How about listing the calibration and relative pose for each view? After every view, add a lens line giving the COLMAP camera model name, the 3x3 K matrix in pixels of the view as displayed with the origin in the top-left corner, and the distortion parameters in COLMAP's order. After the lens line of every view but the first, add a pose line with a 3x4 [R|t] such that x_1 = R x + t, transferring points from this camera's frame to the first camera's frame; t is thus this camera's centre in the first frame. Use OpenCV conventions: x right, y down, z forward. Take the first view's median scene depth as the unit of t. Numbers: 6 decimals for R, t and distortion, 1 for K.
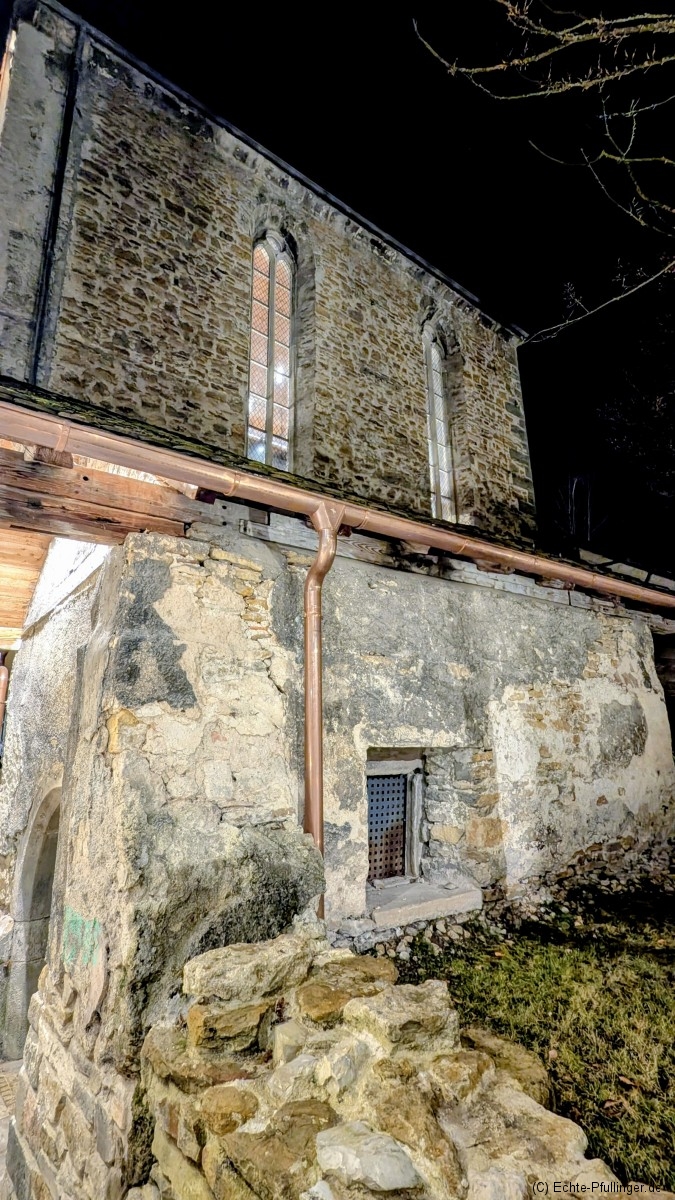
lens RADIAL K [[566.9, 0, 338.9], [0, 566.9, 594.6], [0, 0, 1]] dist [0.002467, -0.000769]
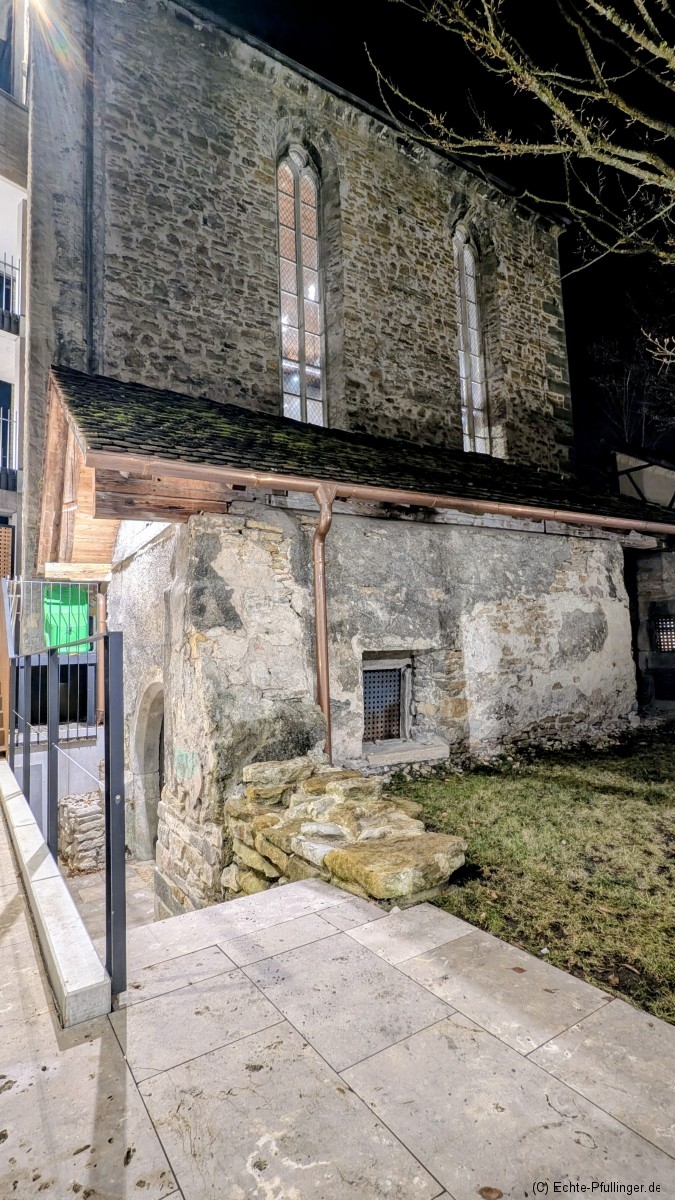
lens RADIAL K [[566.9, 0, 338.9], [0, 566.9, 594.6], [0, 0, 1]] dist [0.002467, -0.000769]
pose [[0.994596, -0.029696, -0.099480, 0.132635], [0.046134, 0.984833, 0.167259, -0.112576], [0.093004, -0.170945, 0.980881, -0.382931]]
